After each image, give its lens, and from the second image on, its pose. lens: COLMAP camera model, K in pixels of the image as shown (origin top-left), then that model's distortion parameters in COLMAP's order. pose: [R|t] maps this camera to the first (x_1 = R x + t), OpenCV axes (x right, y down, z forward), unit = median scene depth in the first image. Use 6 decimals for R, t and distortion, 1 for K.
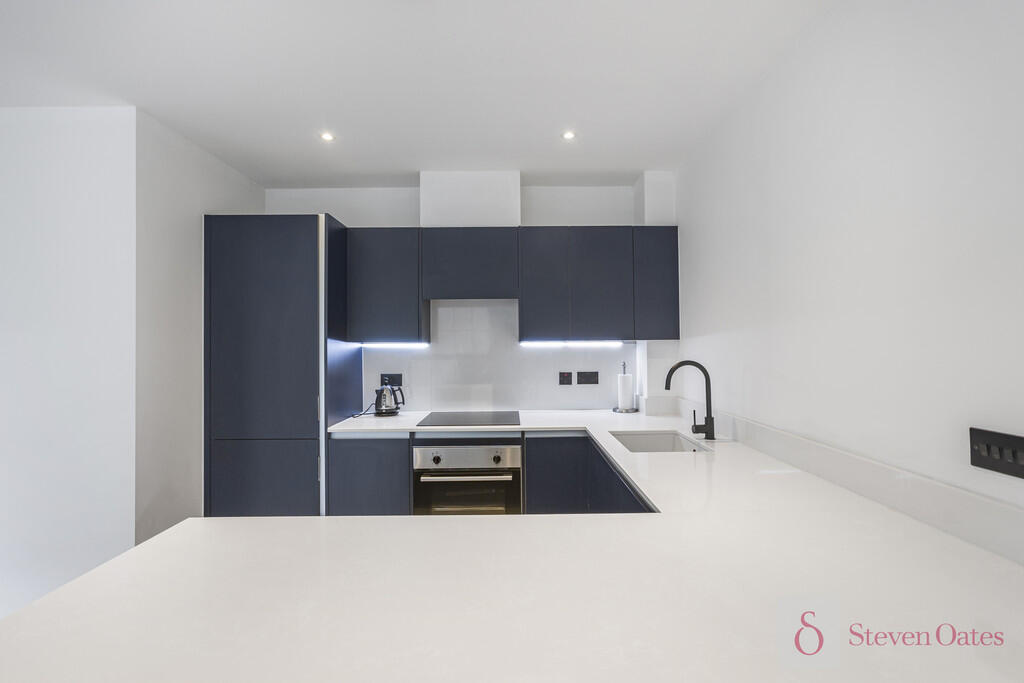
lens RADIAL K [[448.7, 0, 514.1], [0, 448.7, 340.0], [0, 0, 1]] dist [-0.001265, 0.000569]
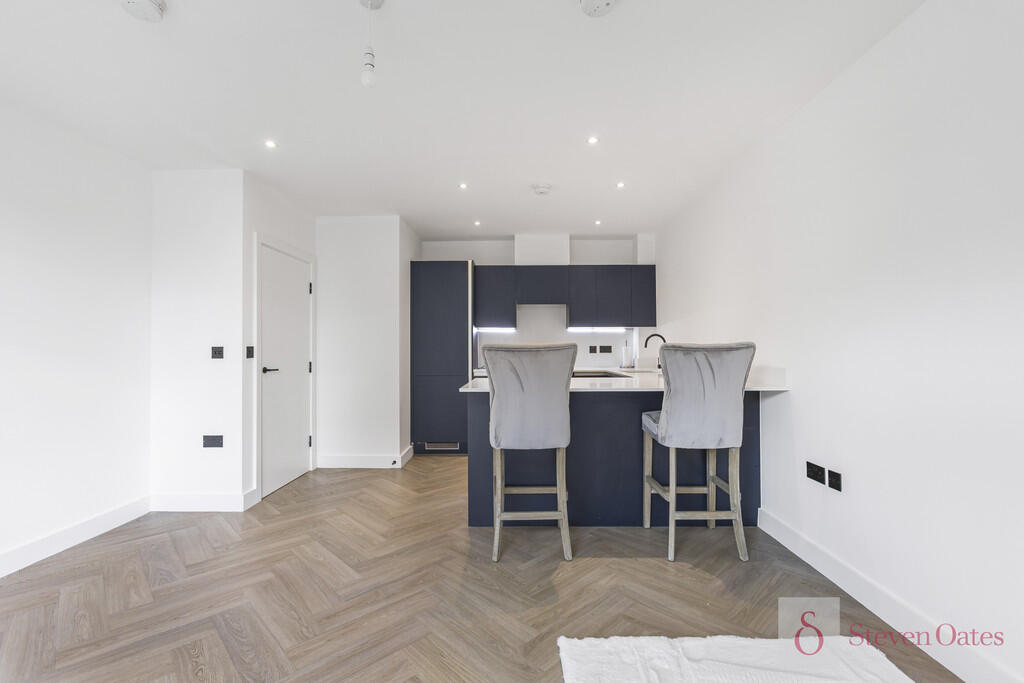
lens RADIAL K [[448.7, 0, 514.1], [0, 448.7, 340.0], [0, 0, 1]] dist [-0.001265, 0.000569]
pose [[0.999907, 0.002990, -0.013338, -0.185723], [-0.003081, 0.999972, -0.006791, 0.066782], [0.013317, 0.006831, 0.999888, -0.830524]]
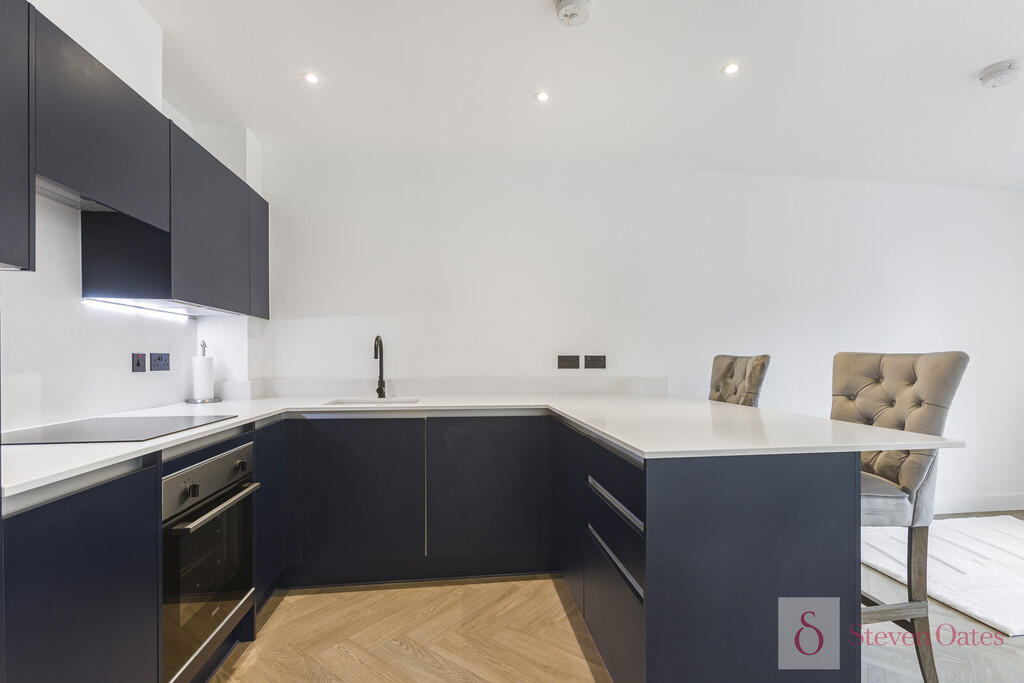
lens RADIAL K [[462.0, 0, 526.3], [0, 462.0, 358.3], [0, 0, 1]] dist [0.001177, 0.000243]
pose [[-0.138982, 0.009304, 0.990251, -0.700495], [-0.012005, 0.999867, -0.011080, 0.087206], [-0.990222, -0.013428, -0.138851, 0.572916]]
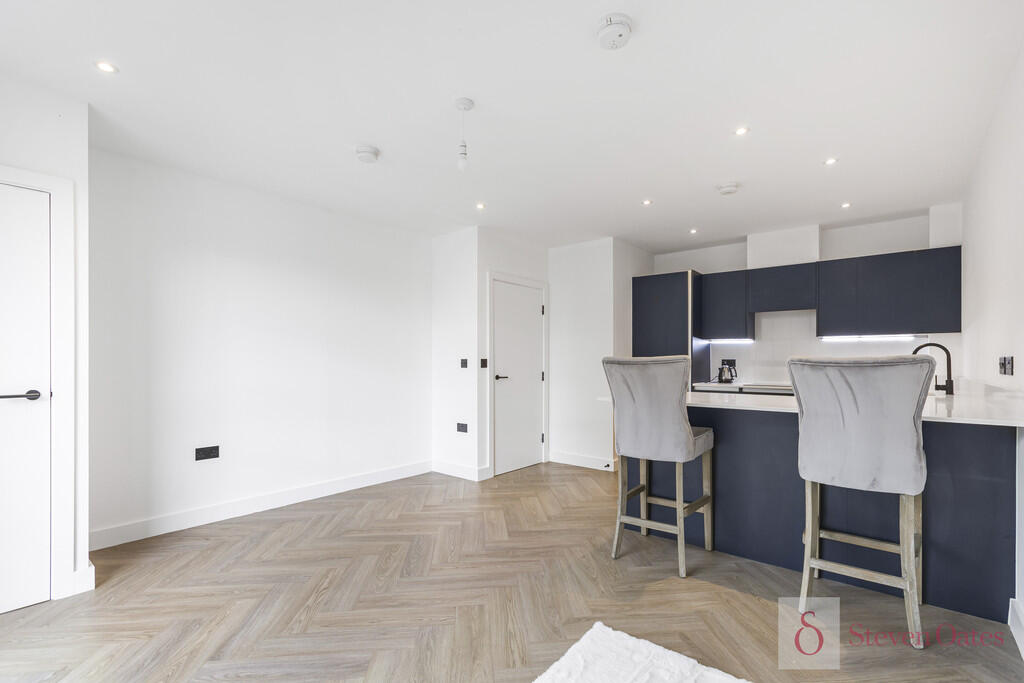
lens RADIAL K [[462.0, 0, 526.3], [0, 462.0, 358.3], [0, 0, 1]] dist [0.001177, 0.000243]
pose [[0.781240, 0.004656, -0.624214, 0.215447], [-0.000477, 0.999976, 0.006861, 0.064268], [0.624231, -0.005062, 0.781224, -0.827705]]
